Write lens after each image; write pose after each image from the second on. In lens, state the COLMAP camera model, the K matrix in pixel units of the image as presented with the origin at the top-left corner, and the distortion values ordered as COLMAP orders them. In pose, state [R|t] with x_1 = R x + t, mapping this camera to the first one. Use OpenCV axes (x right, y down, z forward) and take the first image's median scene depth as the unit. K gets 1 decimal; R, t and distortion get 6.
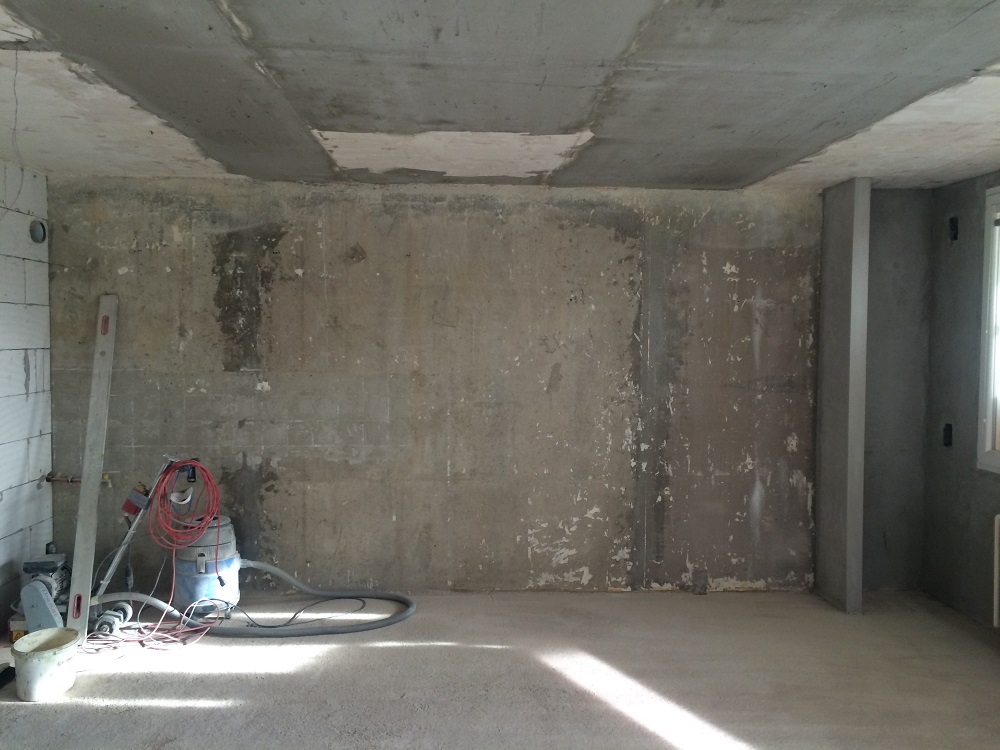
lens RADIAL K [[865.2, 0, 500.0], [0, 865.2, 375.0], [0, 0, 1]] dist [0.086251, -0.112252]
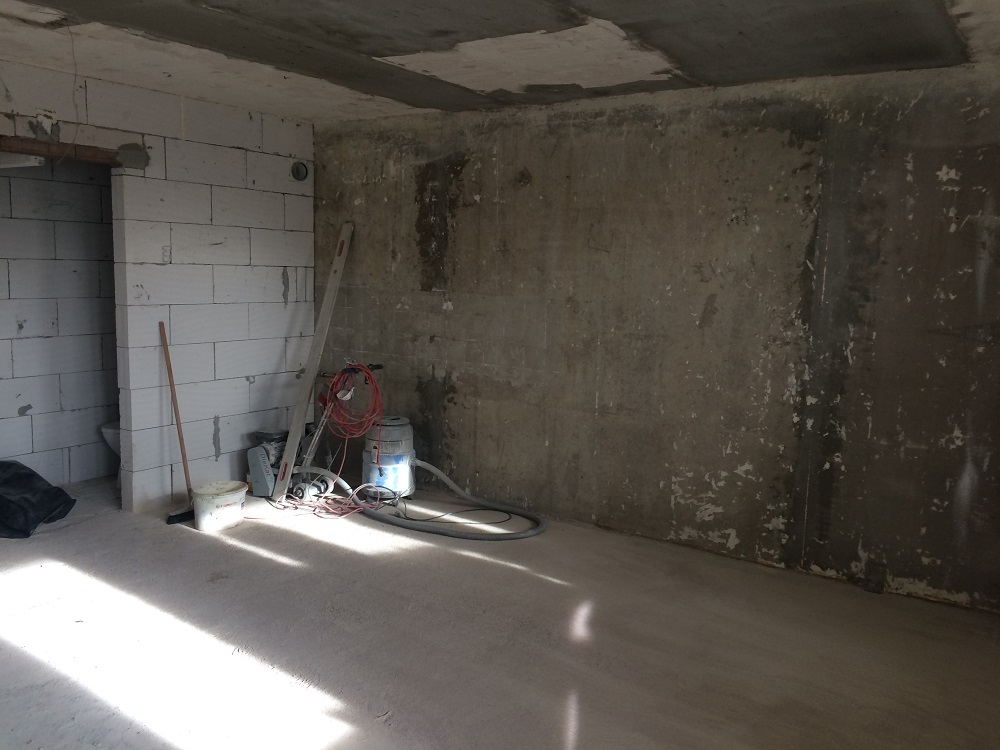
lens RADIAL K [[865.2, 0, 500.0], [0, 865.2, 375.0], [0, 0, 1]] dist [0.086251, -0.112252]
pose [[0.798476, 0.090502, -0.595185, 0.426337], [-0.050461, 0.995218, 0.083634, 0.005038], [0.599908, -0.036747, 0.799225, 0.168062]]
